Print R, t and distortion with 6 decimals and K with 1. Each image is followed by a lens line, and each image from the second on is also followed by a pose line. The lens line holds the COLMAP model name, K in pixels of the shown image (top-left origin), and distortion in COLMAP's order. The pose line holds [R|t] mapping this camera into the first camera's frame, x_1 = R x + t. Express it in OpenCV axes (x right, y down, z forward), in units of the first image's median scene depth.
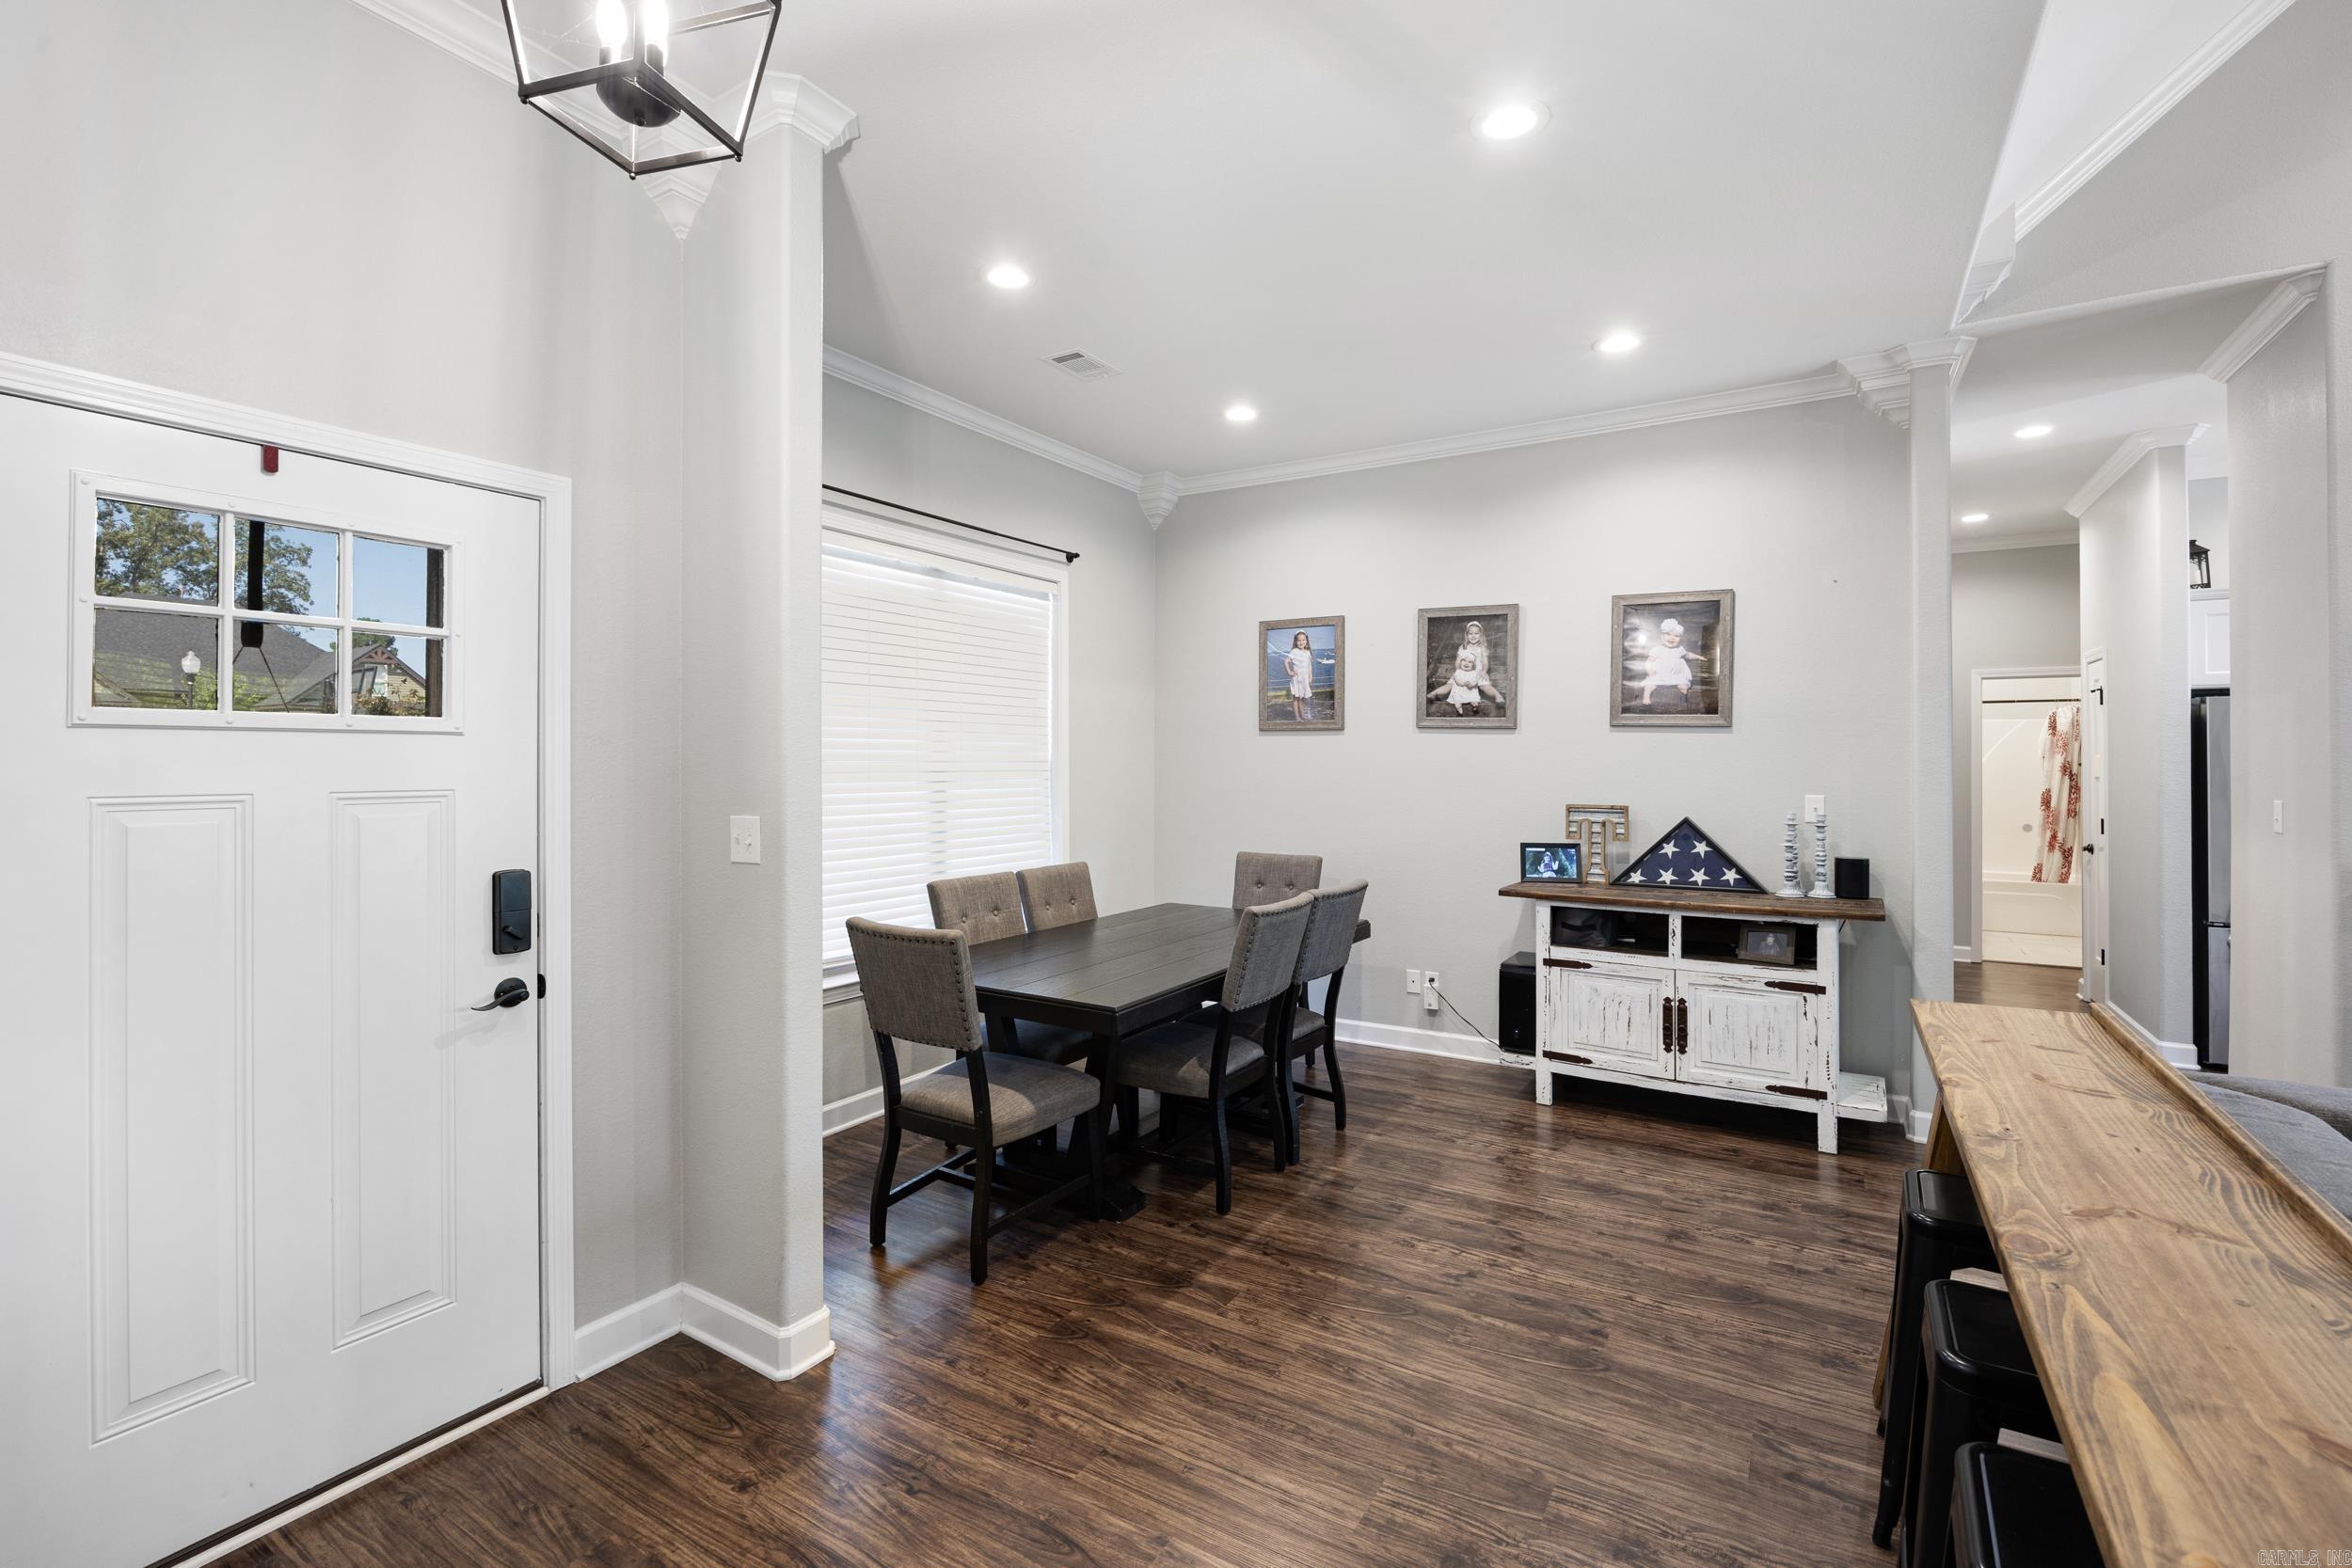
lens RADIAL K [[1039.7, 0, 1182.1], [0, 1039.7, 757.8], [0, 0, 1]] dist [-0.002227, -0.000172]
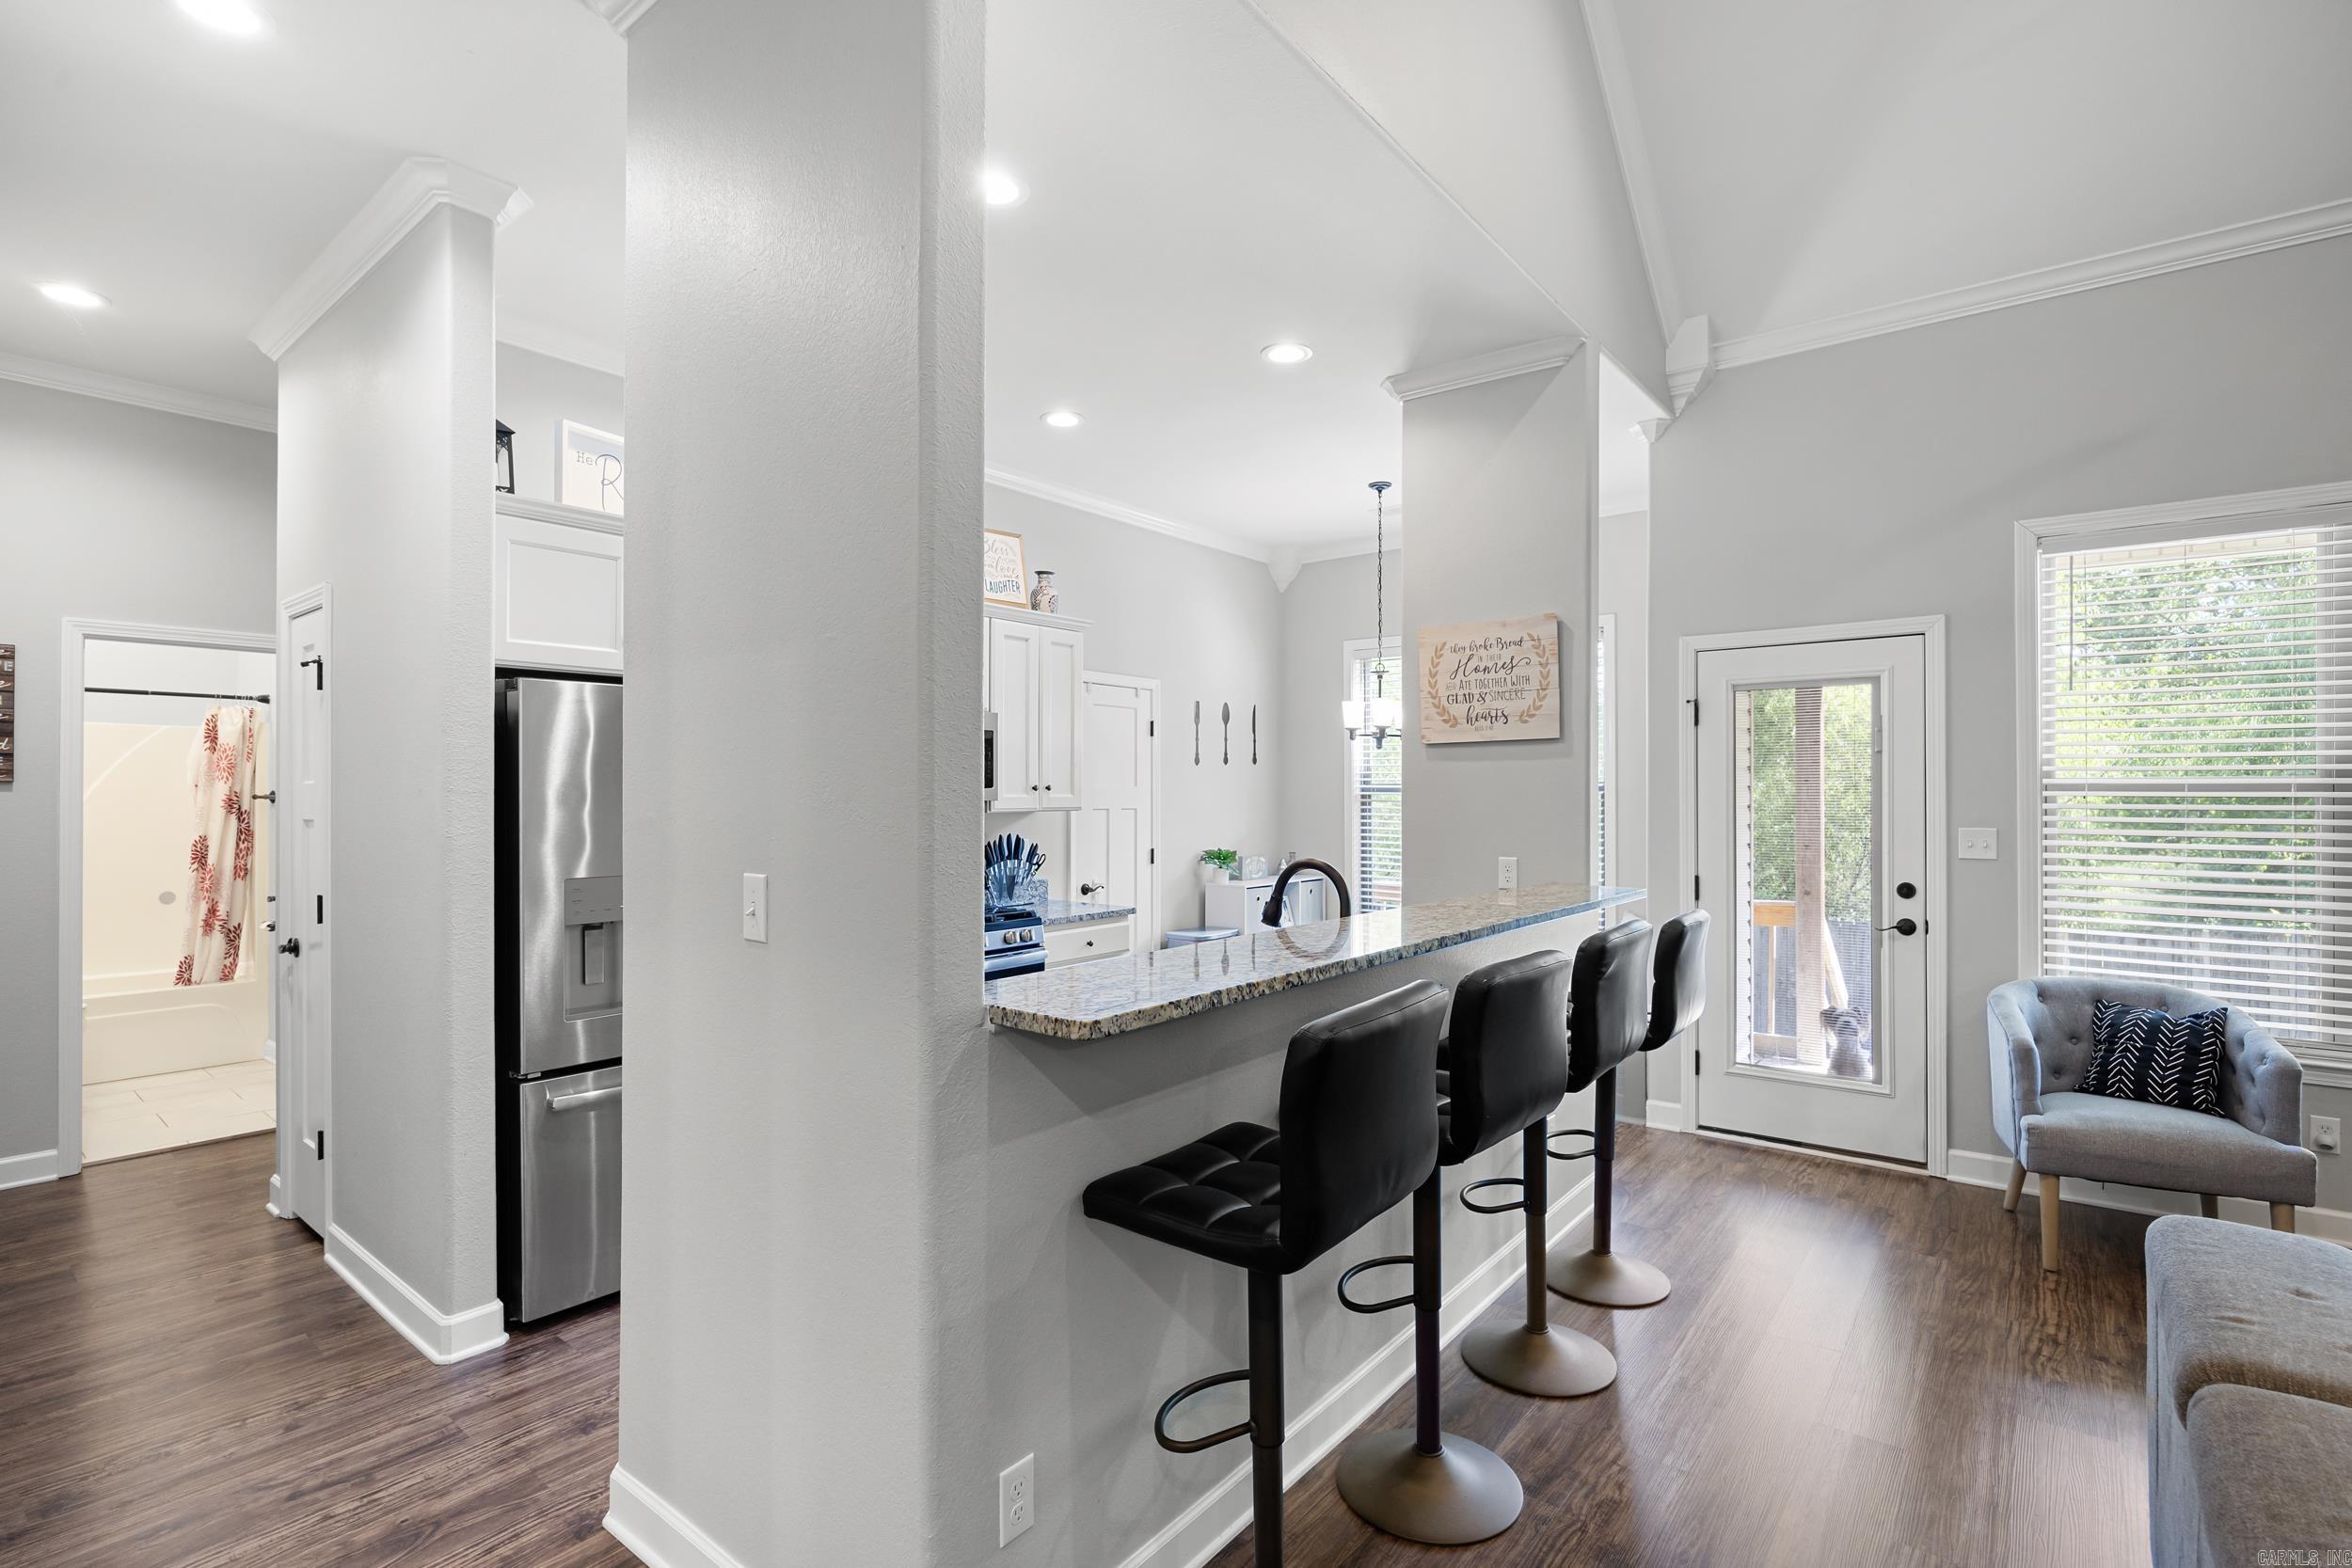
lens RADIAL K [[1084.8, 0, 1227.8], [0, 1084.8, 788.4], [0, 0, 1]] dist [-0.014181, -0.000051]
pose [[0.101560, 0.003738, 0.994822, 0.477964], [-0.003694, 0.999987, -0.003380, 0.002119], [-0.994823, -0.003332, 0.101572, 0.601168]]
